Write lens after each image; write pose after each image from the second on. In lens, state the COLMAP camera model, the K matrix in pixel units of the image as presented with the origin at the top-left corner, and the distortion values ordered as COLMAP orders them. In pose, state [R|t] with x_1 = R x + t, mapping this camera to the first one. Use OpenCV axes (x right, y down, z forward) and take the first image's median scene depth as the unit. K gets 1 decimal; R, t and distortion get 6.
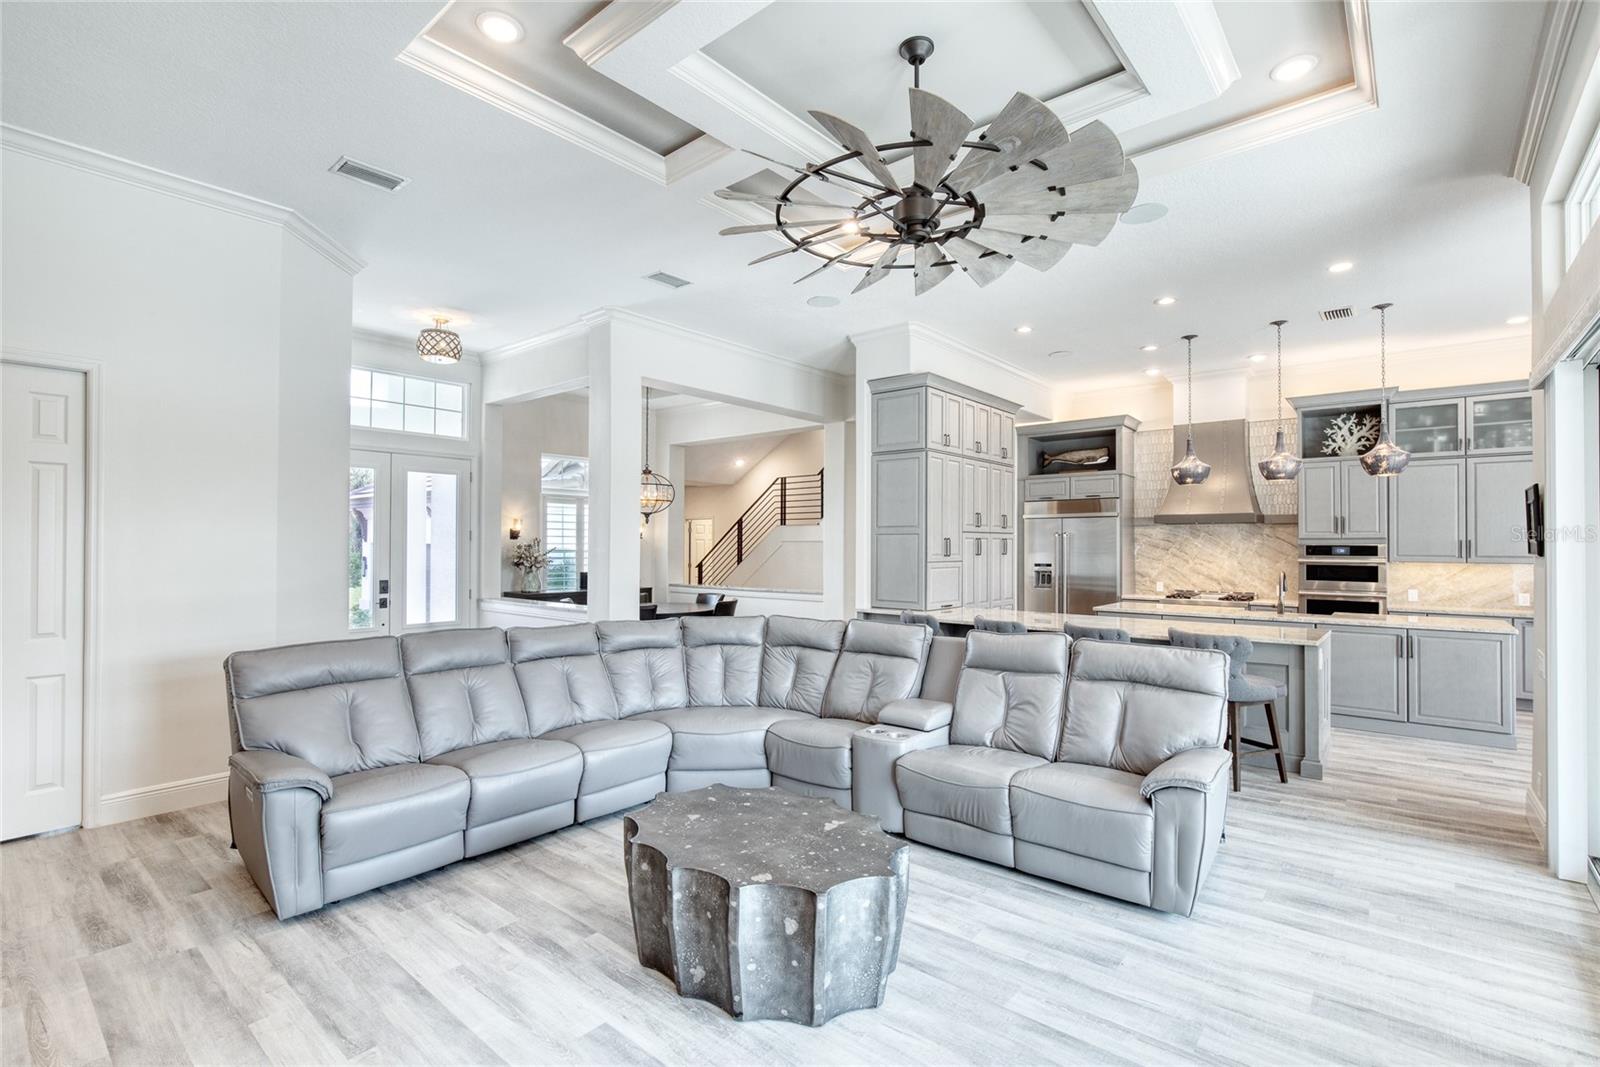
lens RADIAL K [[634.4, 0, 889.2], [0, 634.4, 538.7], [0, 0, 1]] dist [-0.009557, 0.000290]
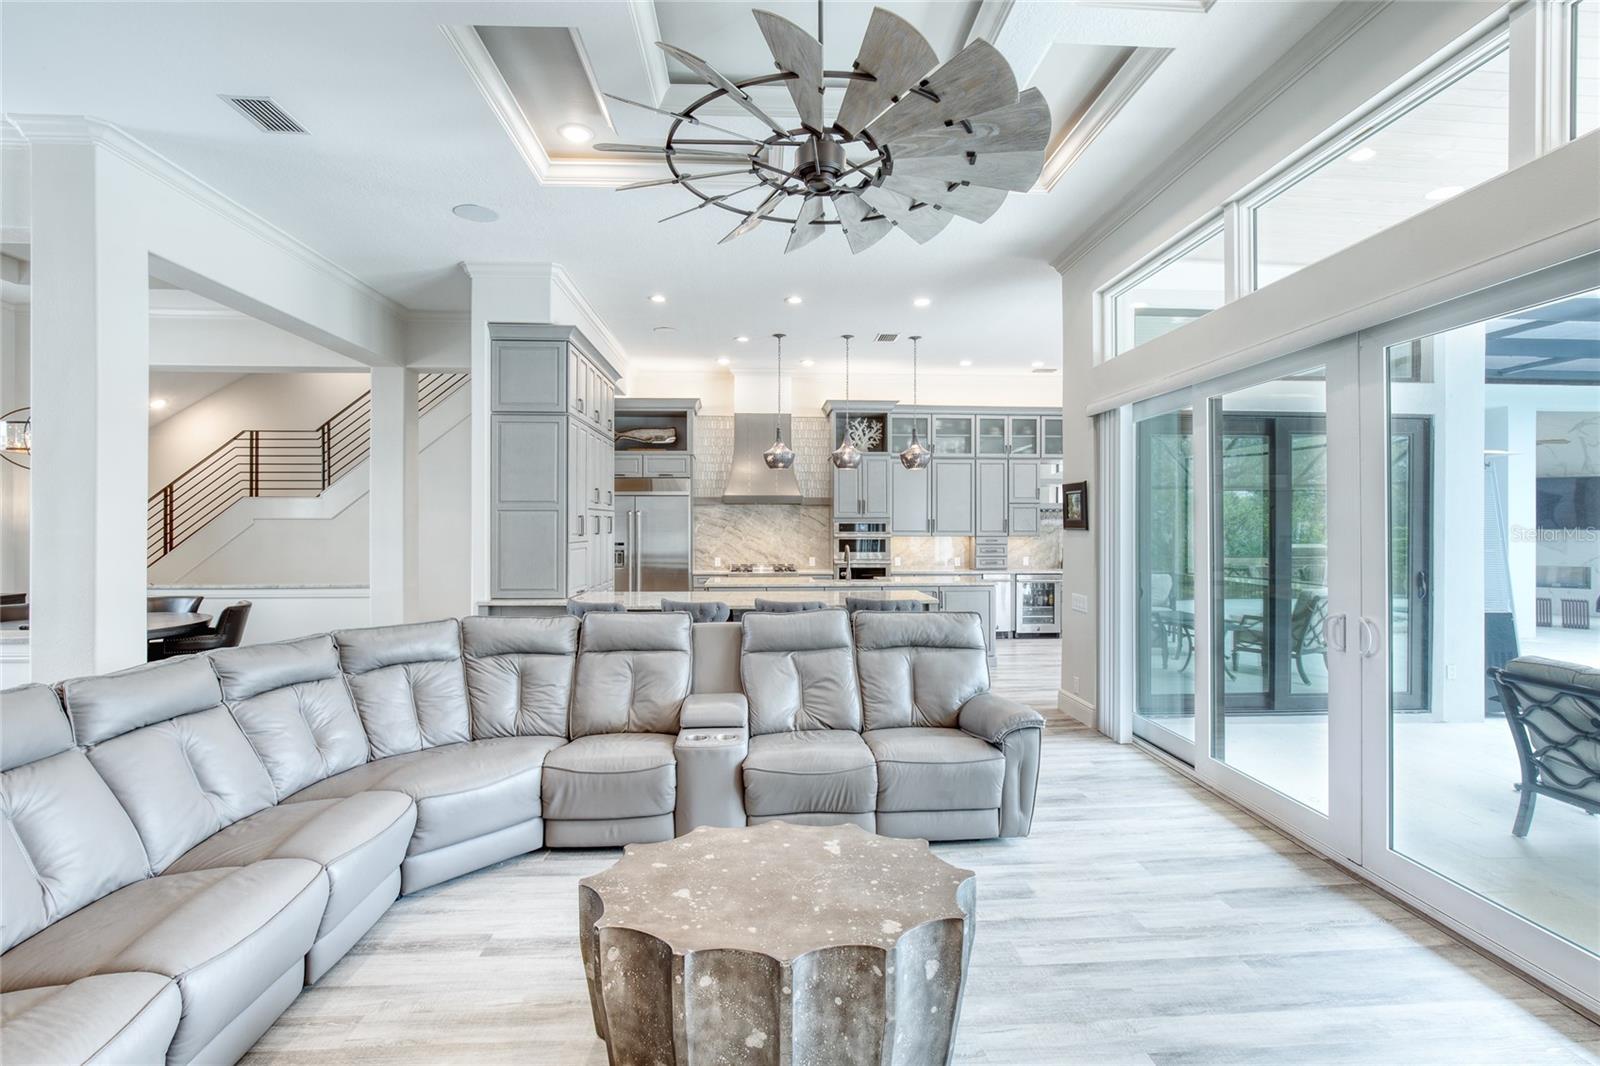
lens RADIAL K [[644.6, 0, 706.3], [0, 644.6, 525.6], [0, 0, 1]] dist [-0.003757, -0.014745]
pose [[0.807629, -0.003203, 0.589682, -0.294497], [-0.004410, 0.999924, 0.011472, 0.001914], [-0.589674, -0.011866, 0.807554, 0.158200]]
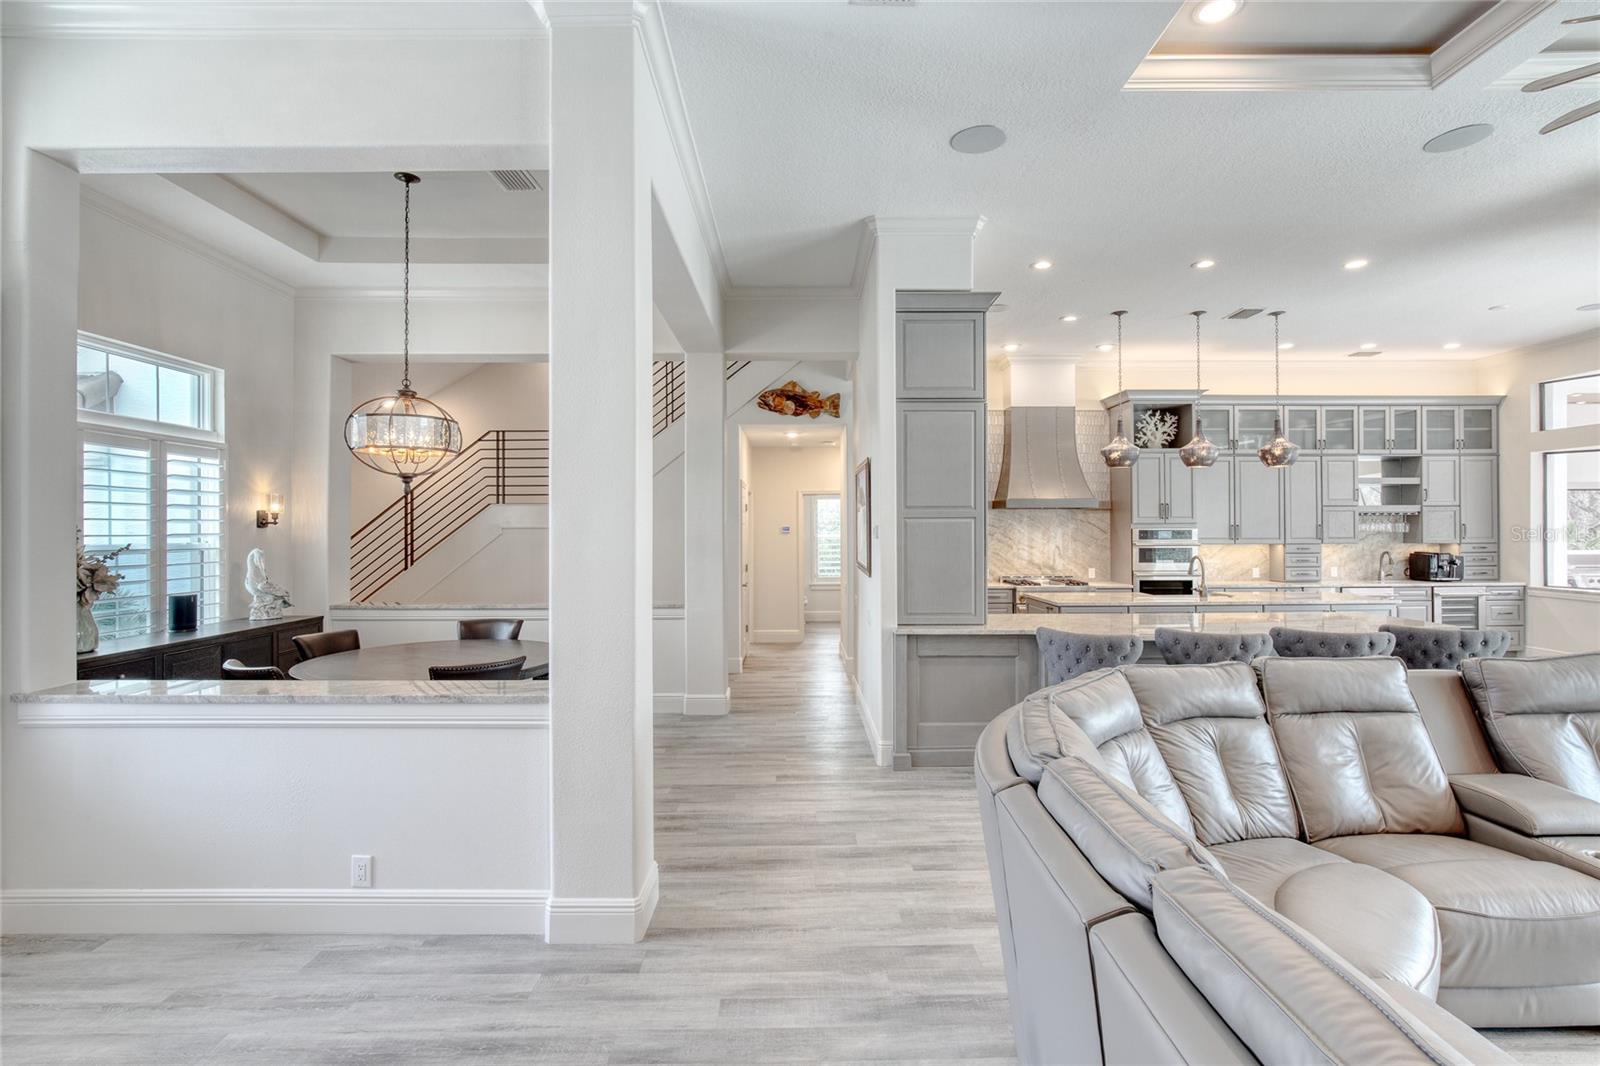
lens RADIAL K [[630.9, 0, 705.5], [0, 630.9, 527.3], [0, 0, 1]] dist [-0.008052, 0.000243]
pose [[0.836005, -0.003957, 0.548708, -0.567721], [0.000637, 0.999980, 0.006241, -0.001103], [-0.548722, -0.004868, 0.835991, 0.544918]]
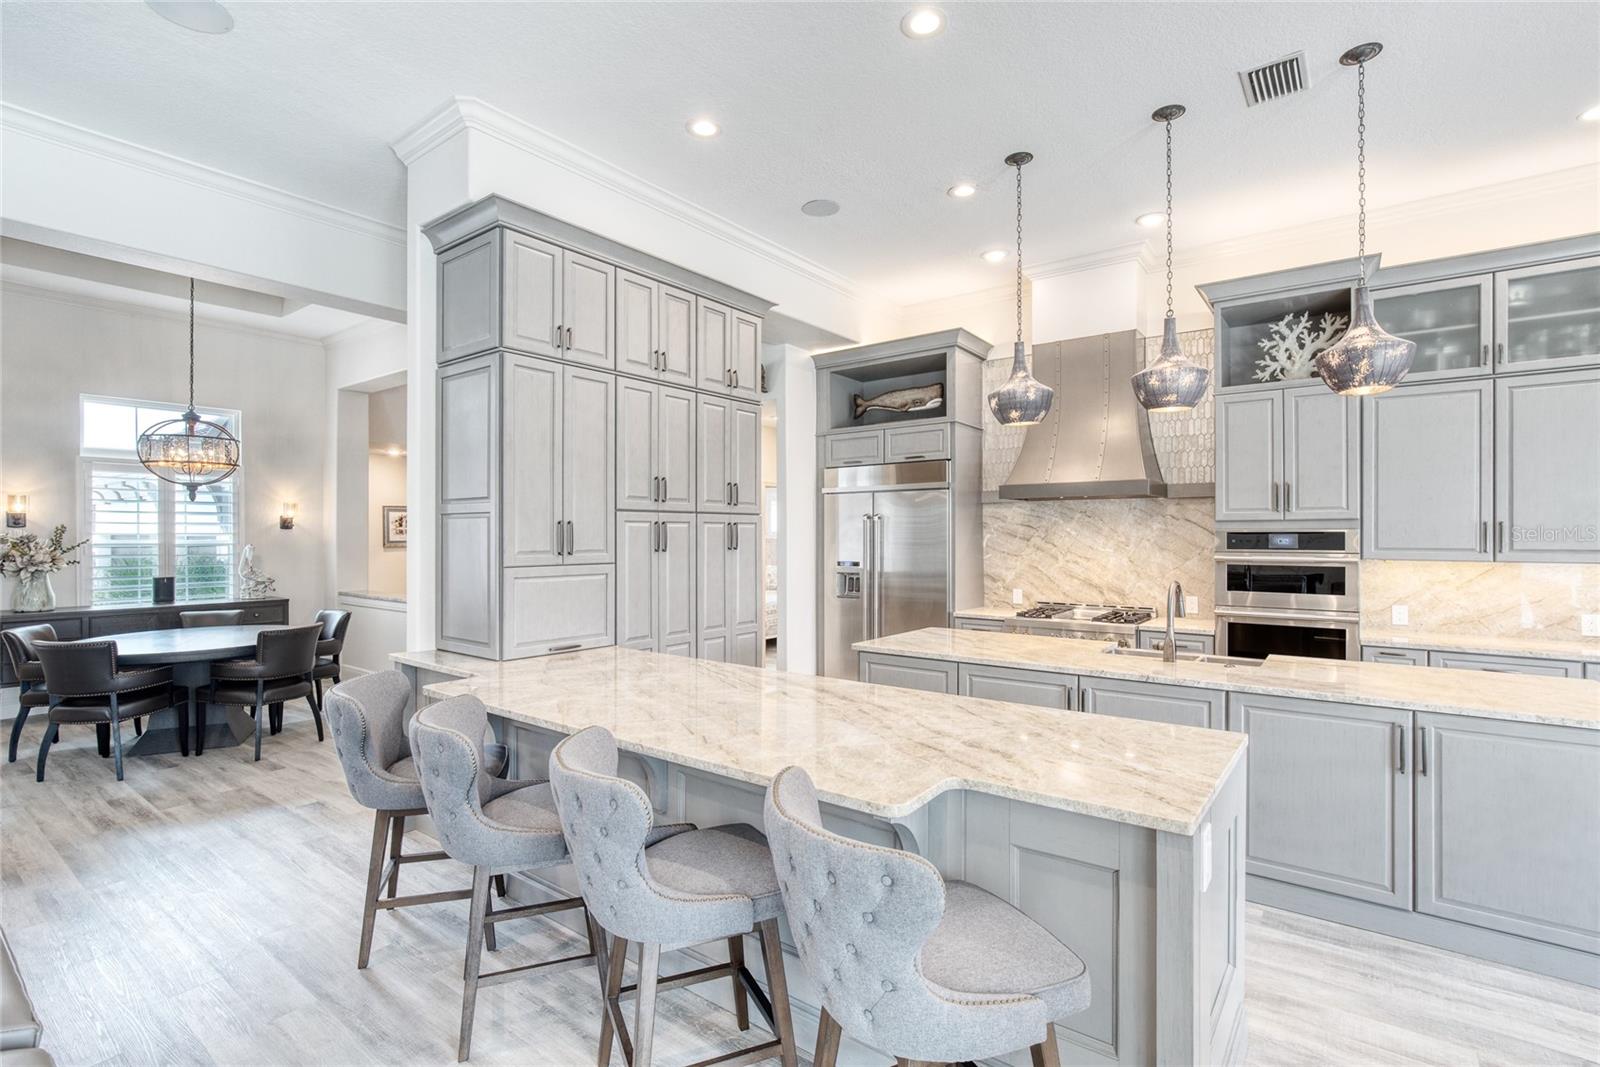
lens RADIAL K [[626.6, 0, 891.1], [0, 626.6, 535.4], [0, 0, 1]] dist [-0.012082, 0.002346]
pose [[0.998955, -0.003693, 0.045552, 0.334724], [0.003183, 0.999931, 0.011277, 0.006215], [-0.045591, -0.011120, 0.998898, 0.450702]]
